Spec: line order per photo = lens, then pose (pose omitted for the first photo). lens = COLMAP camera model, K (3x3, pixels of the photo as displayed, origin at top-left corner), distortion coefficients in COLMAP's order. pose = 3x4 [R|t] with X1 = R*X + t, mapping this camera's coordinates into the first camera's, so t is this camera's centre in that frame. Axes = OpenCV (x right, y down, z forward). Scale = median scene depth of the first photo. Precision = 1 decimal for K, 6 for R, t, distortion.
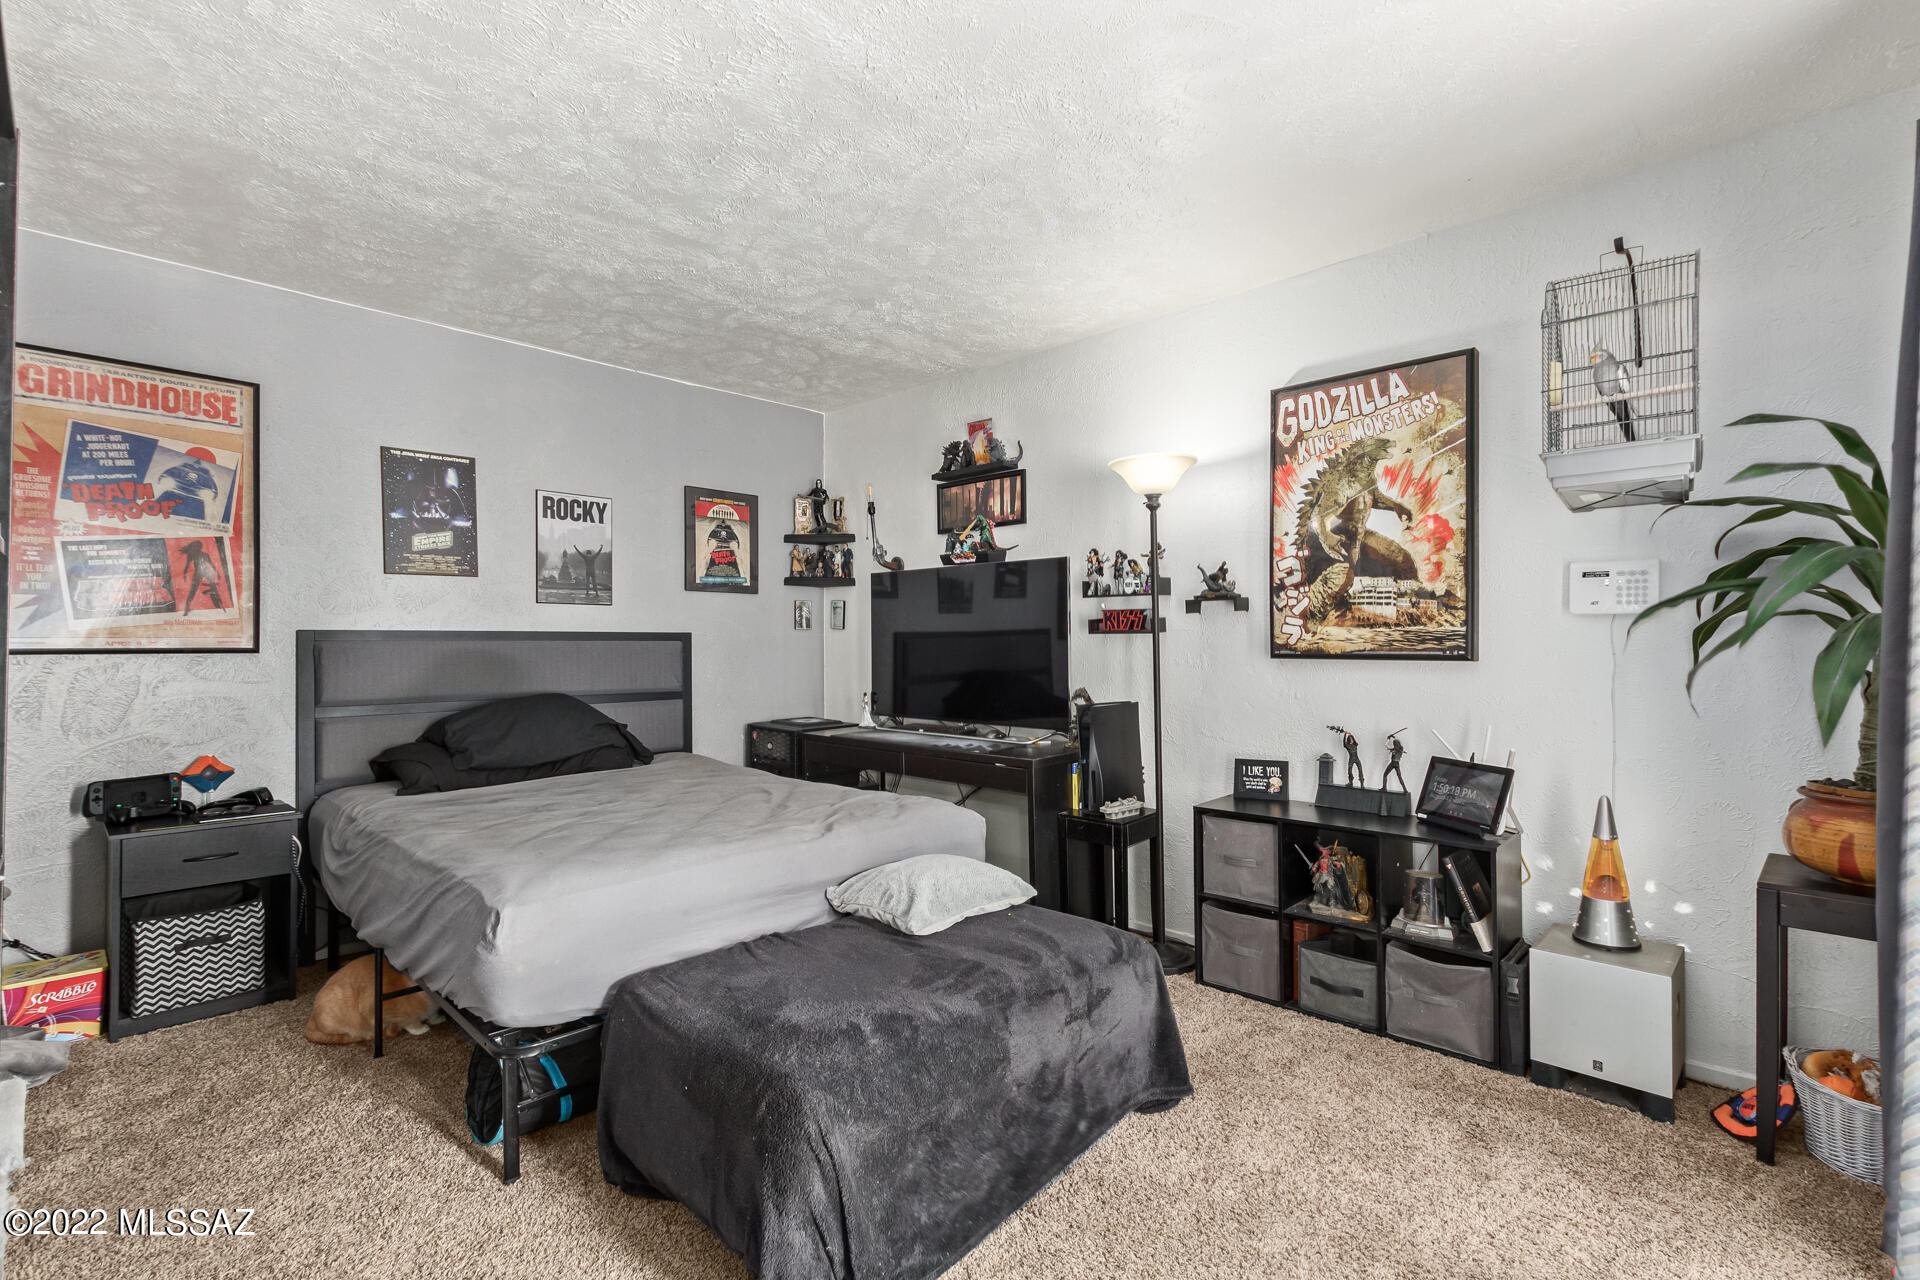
lens RADIAL K [[877.9, 0, 960.9], [0, 877.9, 636.4], [0, 0, 1]] dist [0.008186, -0.000944]
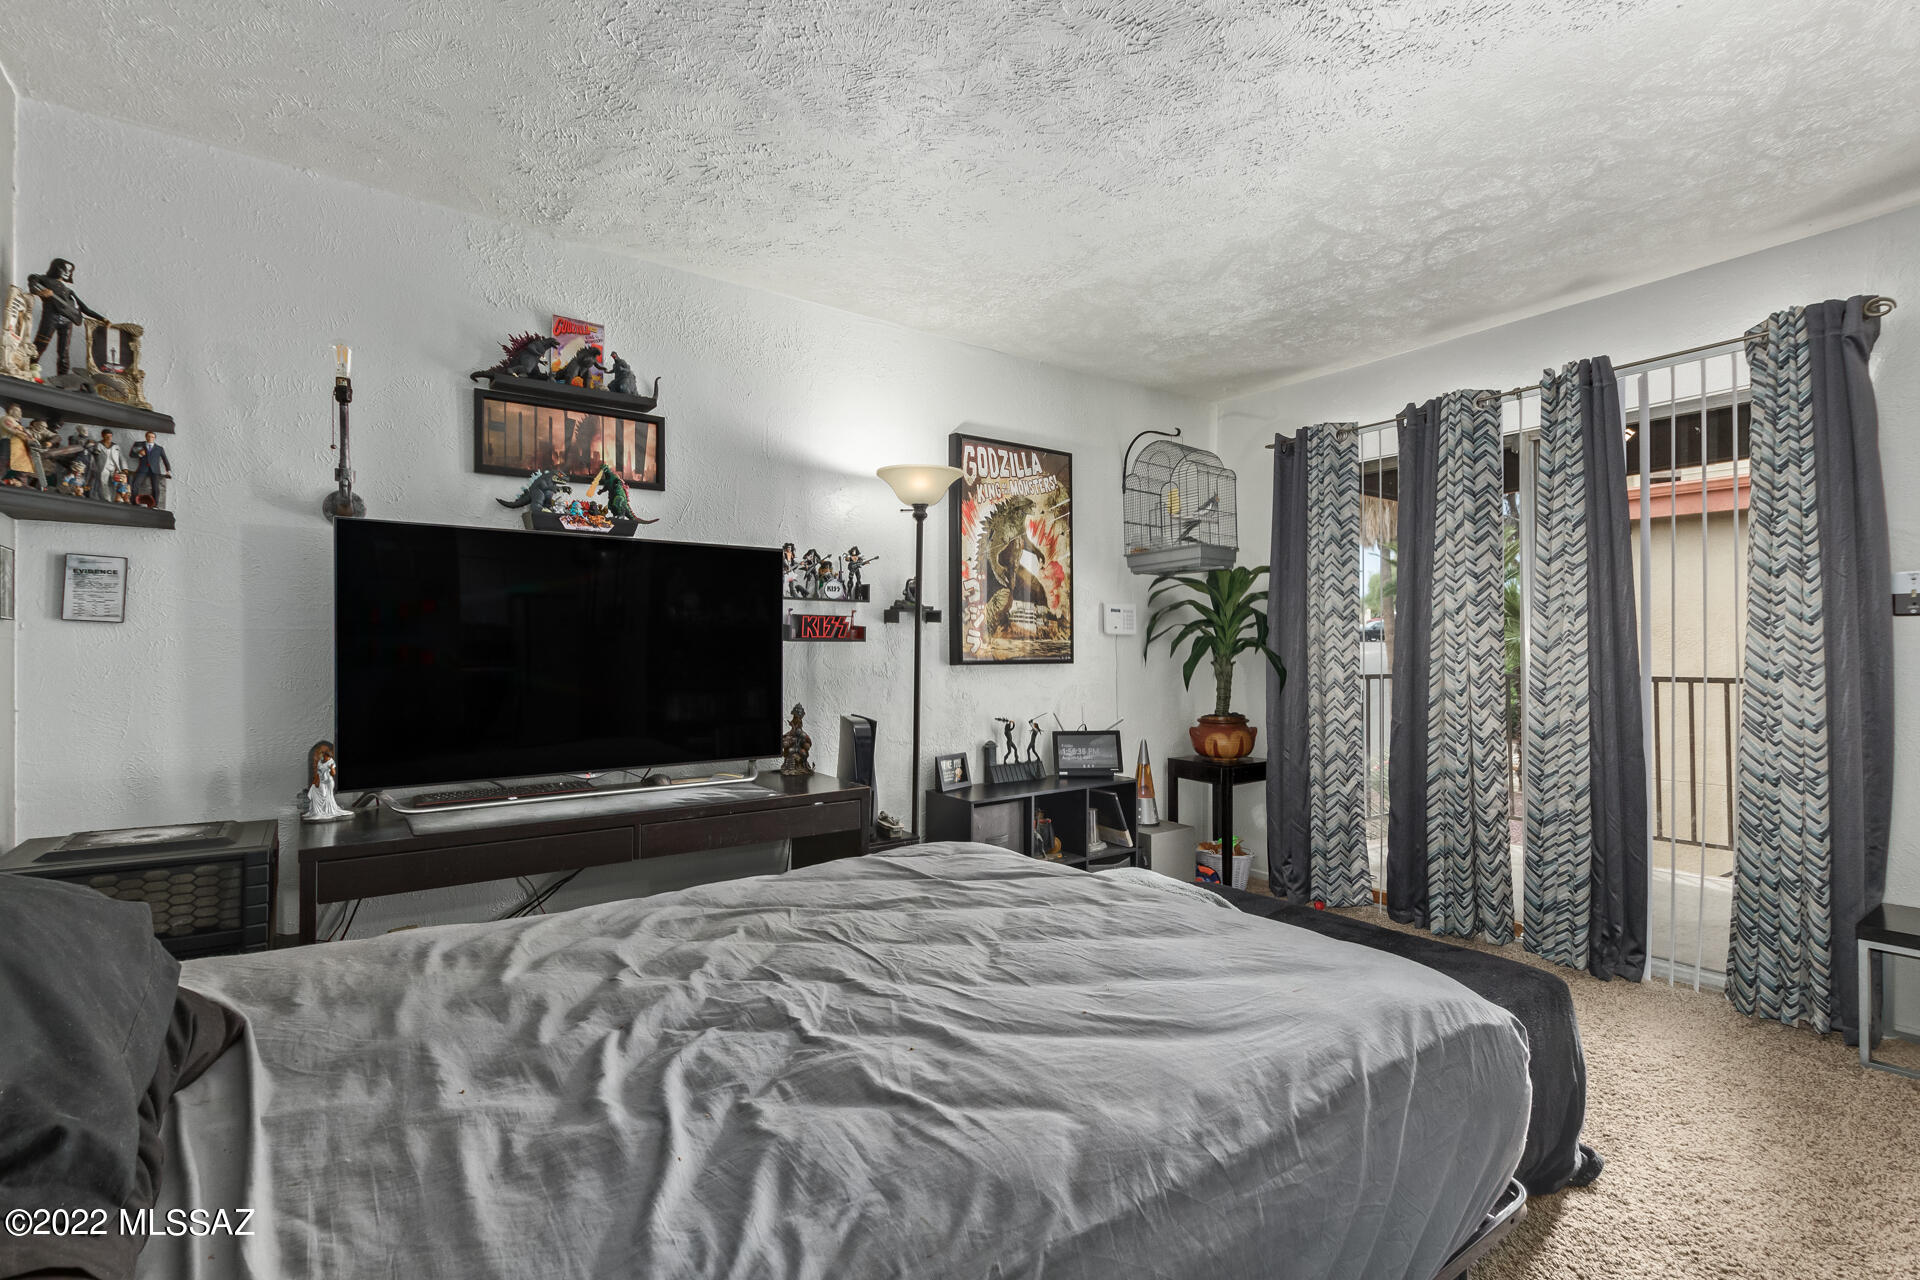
lens RADIAL K [[893.6, 0, 959.9], [0, 893.6, 640.7], [0, 0, 1]] dist [0.009153, 0.000154]
pose [[0.166530, 0.015918, 0.985908, -0.742075], [-0.002168, 0.999873, -0.015777, 0.010774], [-0.986034, 0.000490, 0.166544, 0.740666]]
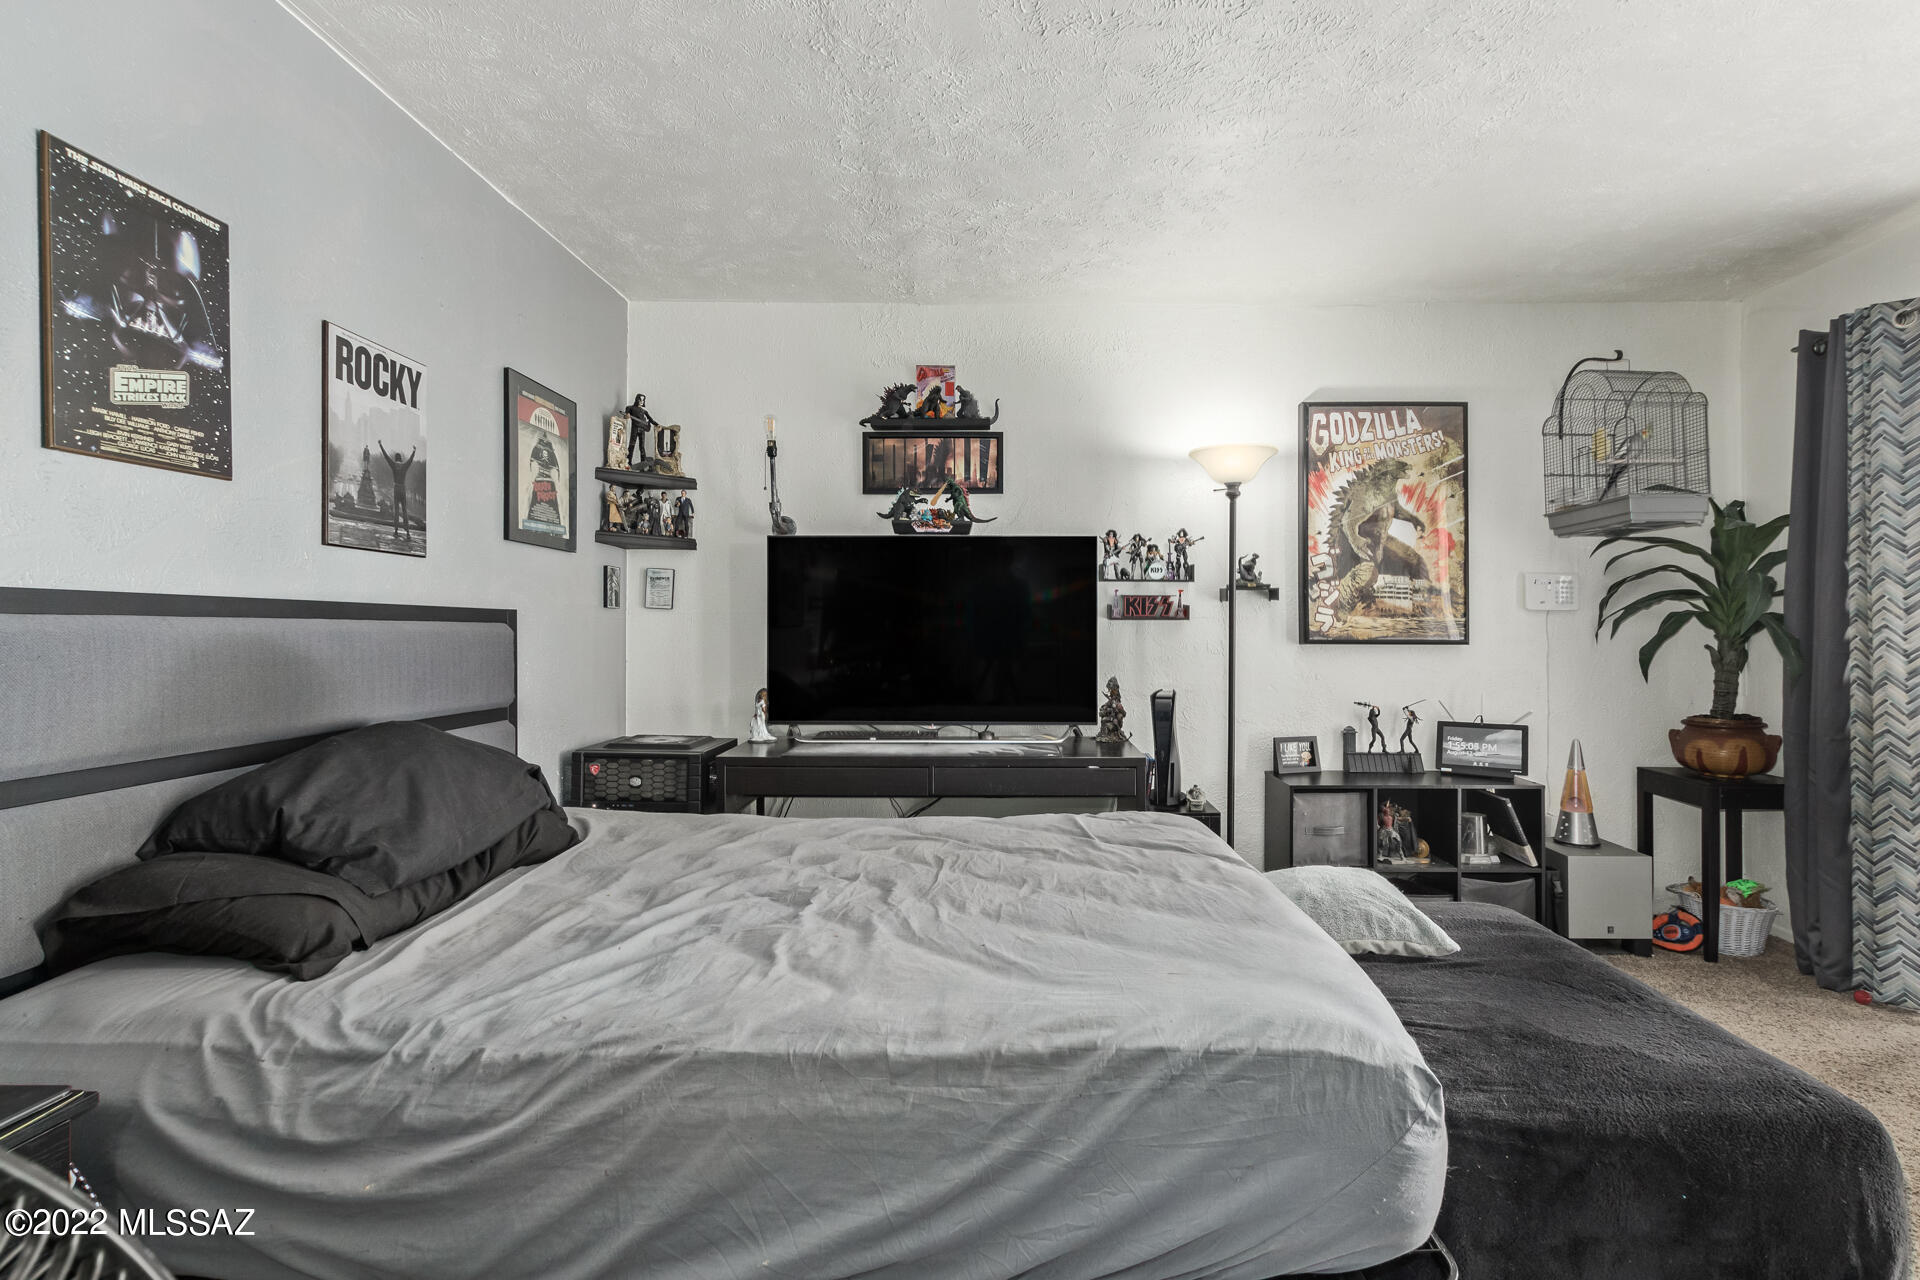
lens RADIAL K [[893.6, 0, 993.6], [0, 893.6, 615.1], [0, 0, 1]] dist [0.009153, 0.000154]
pose [[0.722774, 0.016450, 0.690889, -0.653025], [-0.008406, 0.999852, -0.015013, 0.008195], [-0.691033, 0.005043, 0.722805, 0.421303]]
